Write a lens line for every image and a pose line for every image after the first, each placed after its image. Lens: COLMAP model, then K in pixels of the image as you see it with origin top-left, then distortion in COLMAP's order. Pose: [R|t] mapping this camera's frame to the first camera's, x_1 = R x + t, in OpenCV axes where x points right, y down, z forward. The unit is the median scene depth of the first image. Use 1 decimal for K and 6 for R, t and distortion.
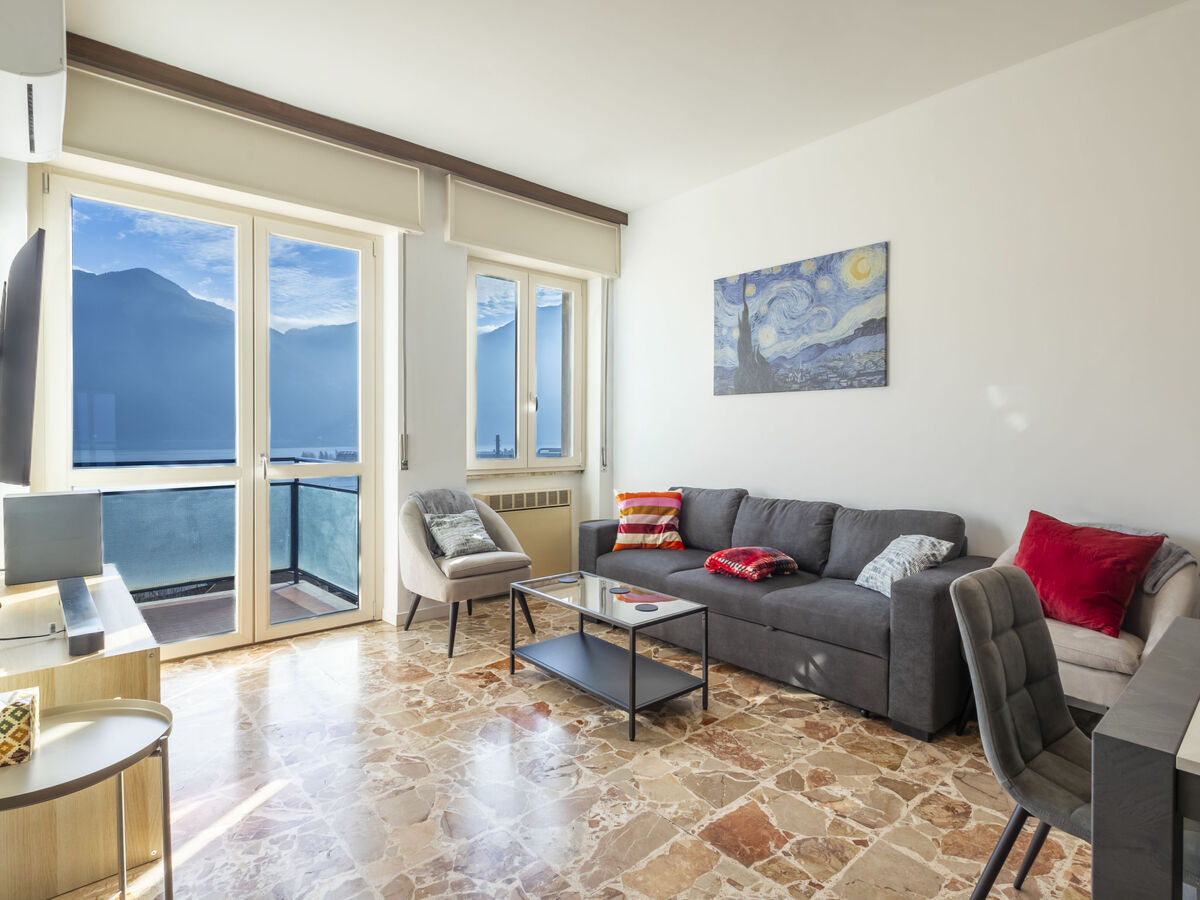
lens RADIAL K [[640.5, 0, 613.5], [0, 640.5, 447.1], [0, 0, 1]] dist [0.000794, -0.000494]
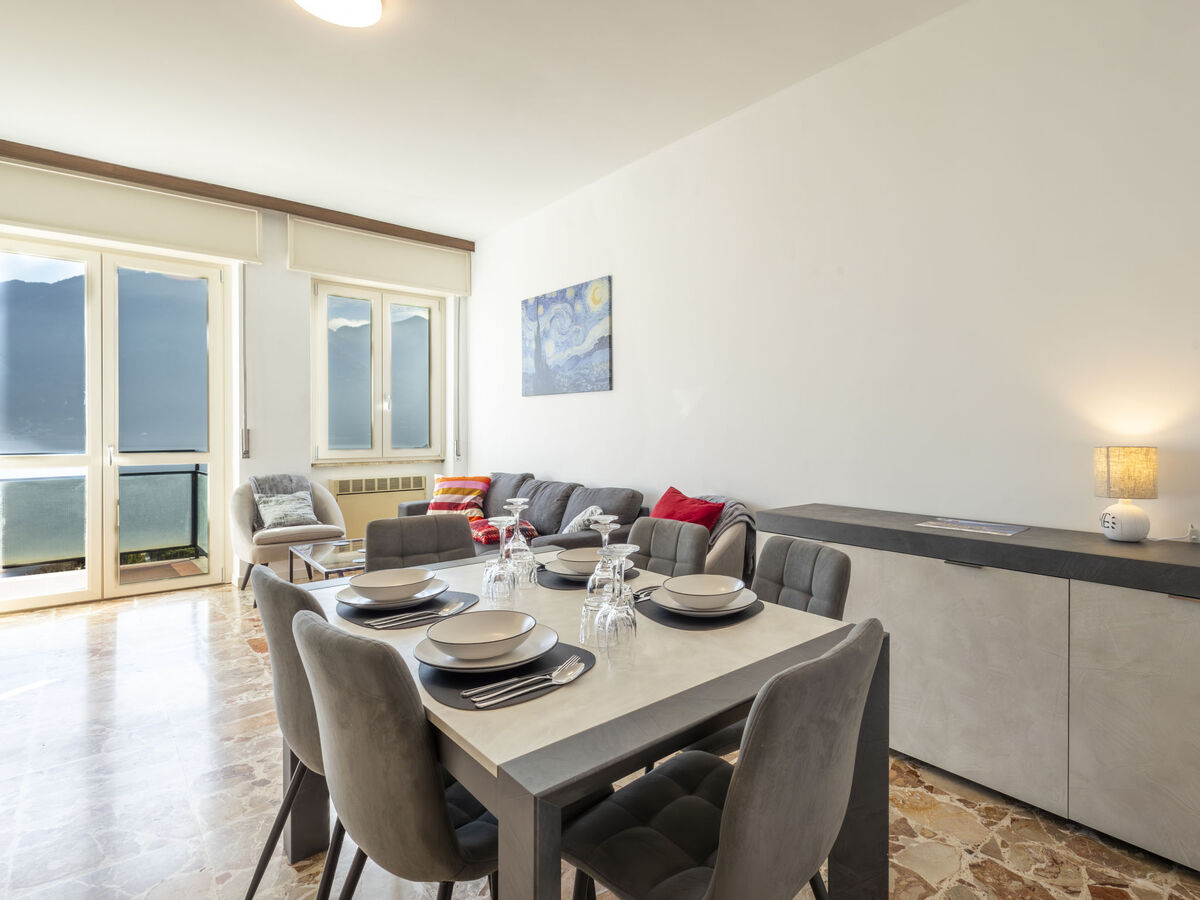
lens RADIAL K [[634.9, 0, 682.5], [0, 634.9, 439.0], [0, 0, 1]] dist [-0.000590, -0.000300]
pose [[0.999767, -0.001918, 0.021507, 0.481754], [0.002043, 0.999981, -0.005797, 0.007807], [-0.021496, 0.005839, 0.999752, -0.222089]]
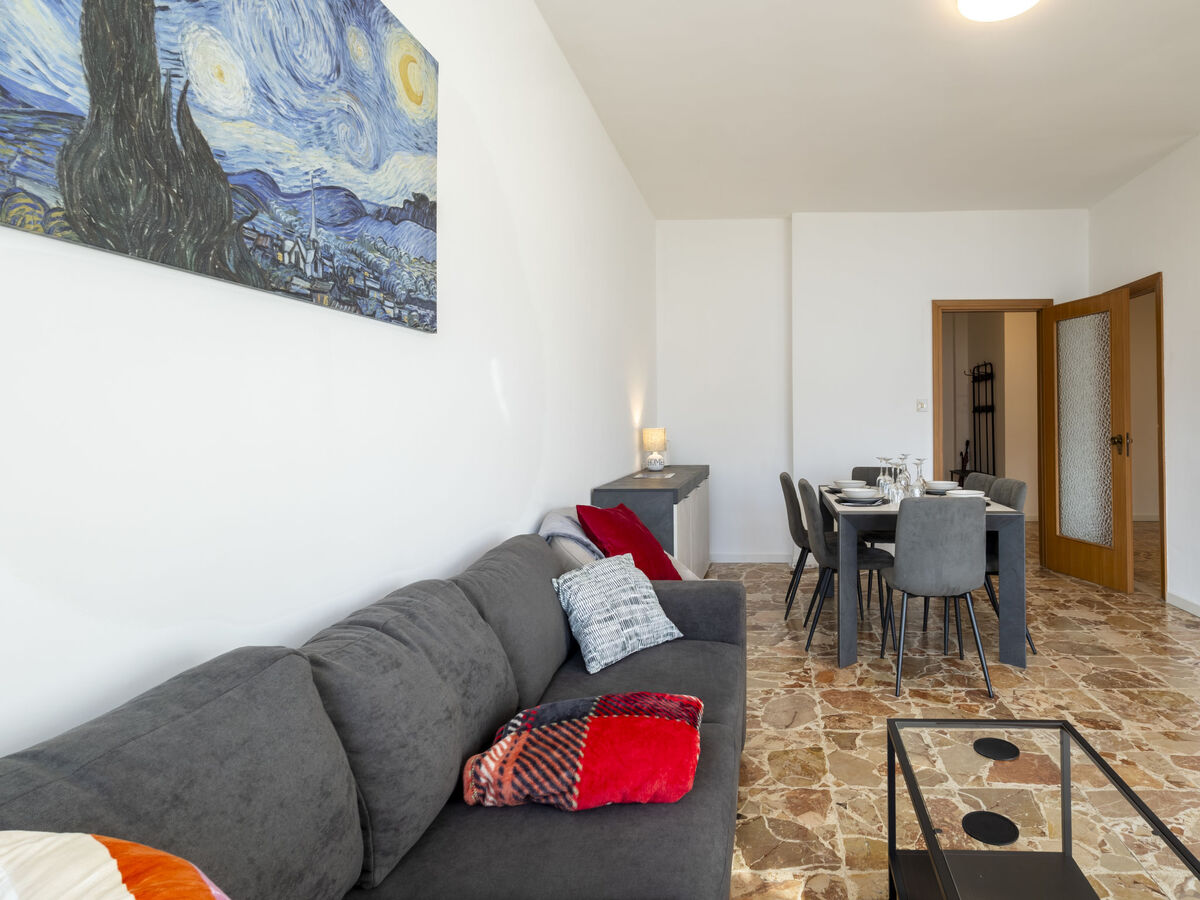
lens RADIAL K [[651.2, 0, 758.2], [0, 651.2, 415.8], [0, 0, 1]] dist [0.000789, -0.002567]
pose [[-0.727556, 0.003790, 0.686037, -0.124101], [0.017325, 0.999767, 0.012850, -0.025932], [-0.685829, 0.021235, -0.727453, 1.080764]]
